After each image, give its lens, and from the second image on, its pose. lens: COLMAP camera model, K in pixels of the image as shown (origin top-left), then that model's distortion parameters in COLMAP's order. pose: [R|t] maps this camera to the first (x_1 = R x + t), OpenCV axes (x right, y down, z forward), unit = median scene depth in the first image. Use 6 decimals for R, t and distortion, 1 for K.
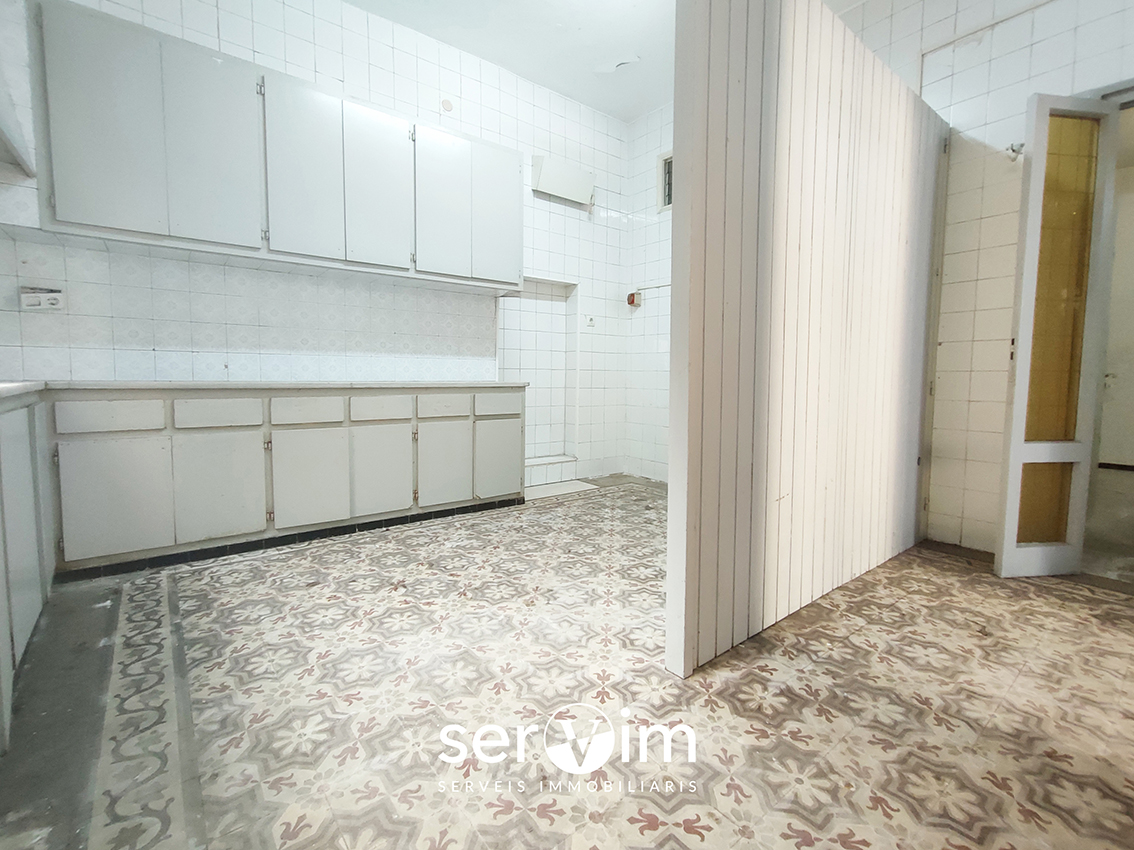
lens RADIAL K [[513.9, 0, 559.2], [0, 513.9, 421.7], [0, 0, 1]] dist [-0.005452, 0.000646]
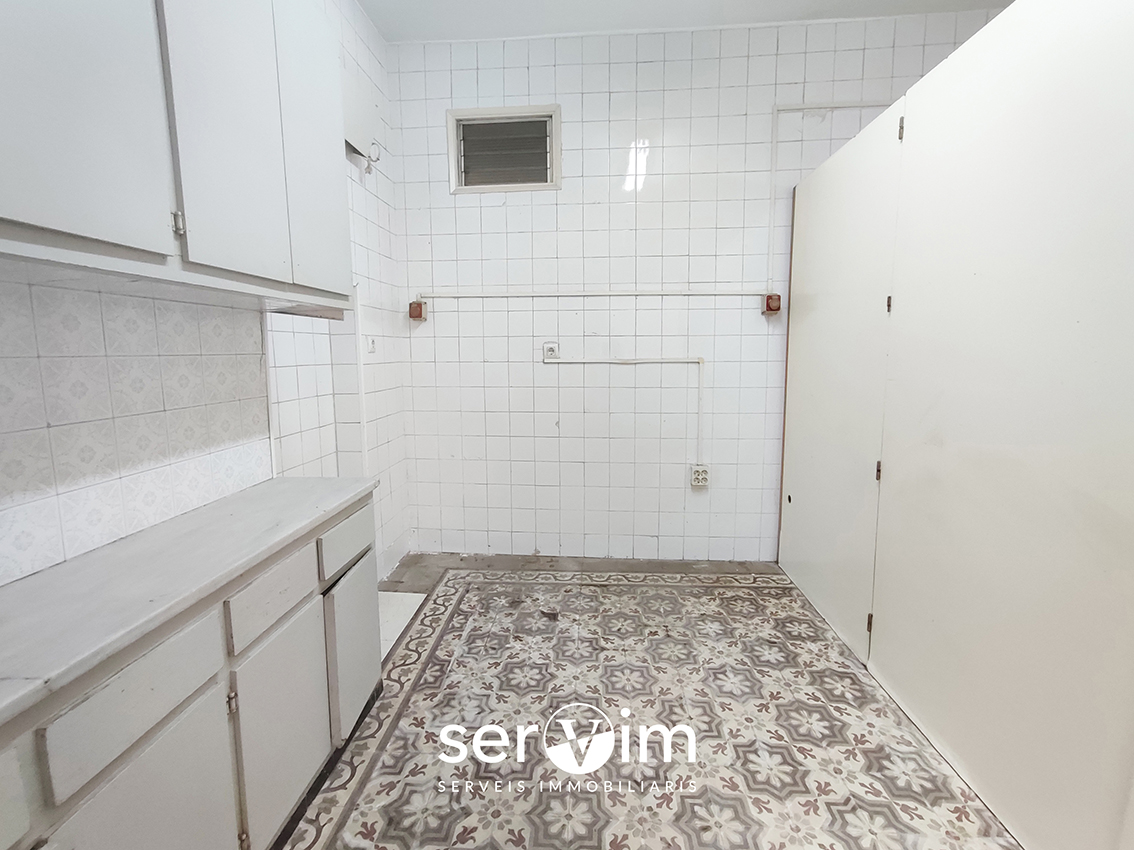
lens RADIAL K [[513.9, 0, 563.2], [0, 513.9, 417.3], [0, 0, 1]] dist [-0.005452, 0.000646]
pose [[0.670003, -0.109999, 0.734163, -0.494264], [0.078845, 0.993912, 0.076963, -0.258586], [-0.738159, 0.006320, 0.674597, 0.751740]]
